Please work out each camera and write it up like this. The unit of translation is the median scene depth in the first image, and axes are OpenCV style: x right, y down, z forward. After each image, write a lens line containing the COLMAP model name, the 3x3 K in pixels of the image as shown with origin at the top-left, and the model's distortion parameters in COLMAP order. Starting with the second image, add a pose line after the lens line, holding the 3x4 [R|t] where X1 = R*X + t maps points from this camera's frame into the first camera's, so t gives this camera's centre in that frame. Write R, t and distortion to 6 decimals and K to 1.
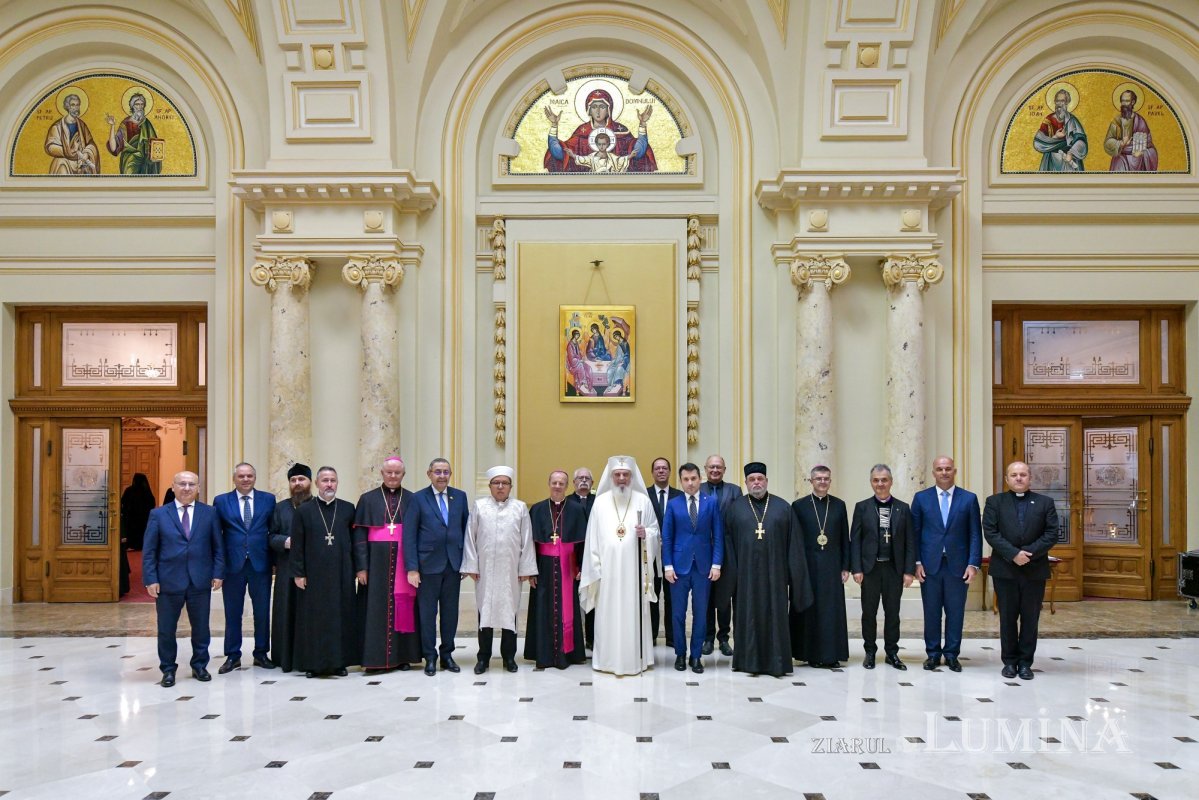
lens RADIAL K [[736.0, 0, 615.8], [0, 736.0, 474.6], [0, 0, 1]] dist [-0.012175, 0.008030]
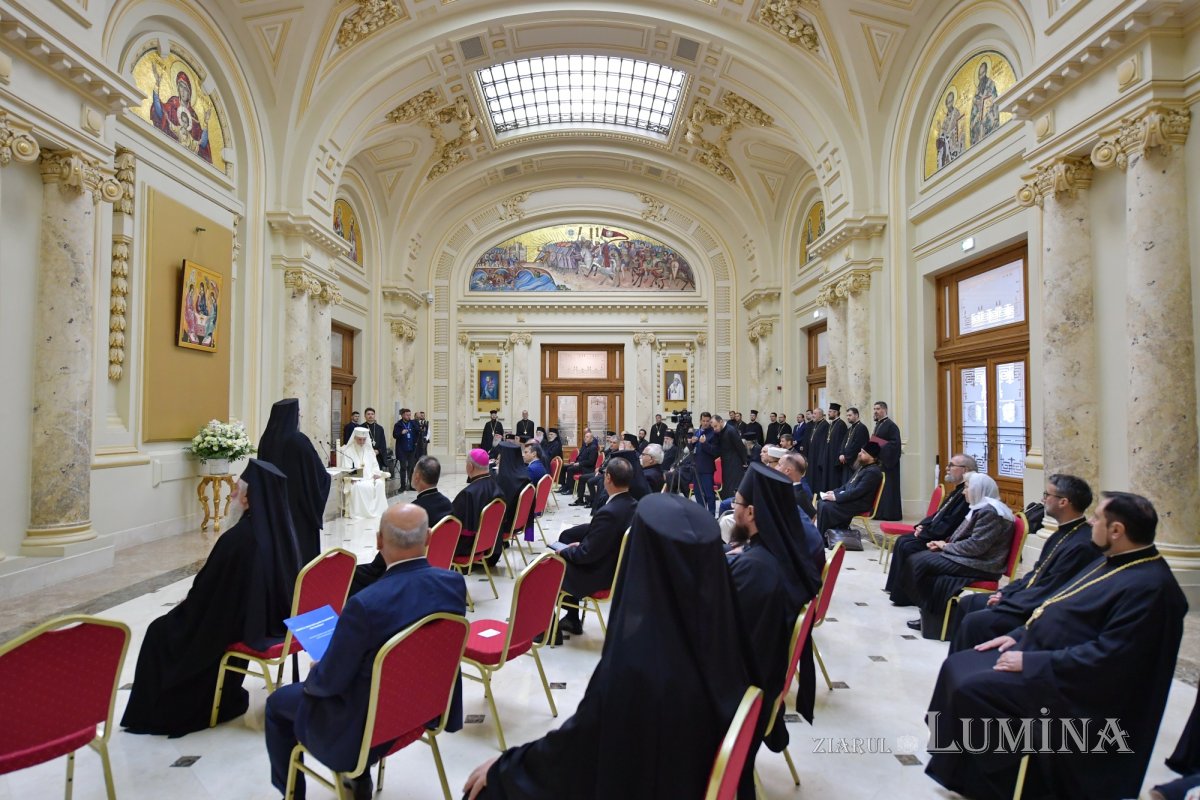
lens RADIAL K [[649.1, 0, 578.9], [0, 649.1, 393.1], [0, 0, 1]] dist [-0.004703, 0.000539]
pose [[0.010174, 0.040275, 0.999137, -1.037511], [-0.008731, 0.999154, -0.040187, 0.005739], [-0.999910, -0.008314, 0.010517, 0.389531]]
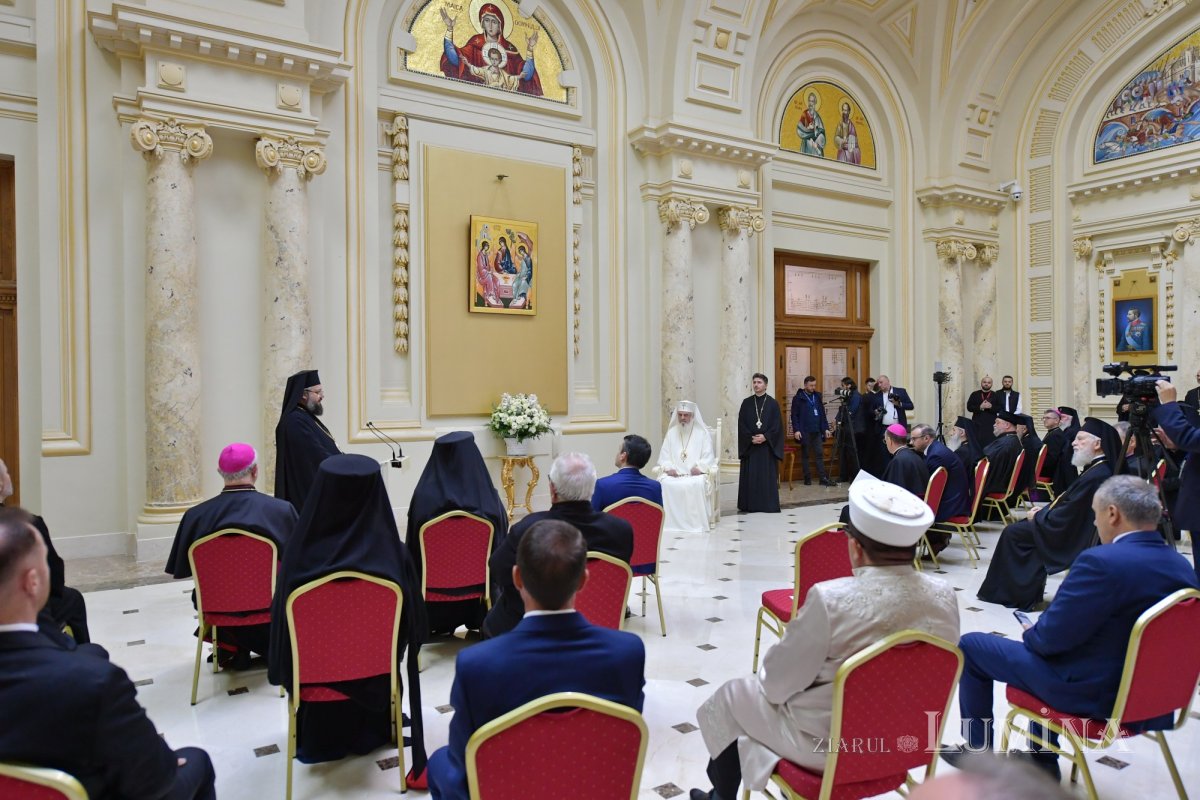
lens RADIAL K [[777.3, 0, 593.1], [0, 777.3, 394.8], [0, 0, 1]] dist [-0.000574, -0.002785]
pose [[0.848563, -0.010384, 0.528993, -0.494870], [0.004486, 0.999913, 0.012432, 0.001748], [-0.529076, -0.008176, 0.848535, 0.012491]]
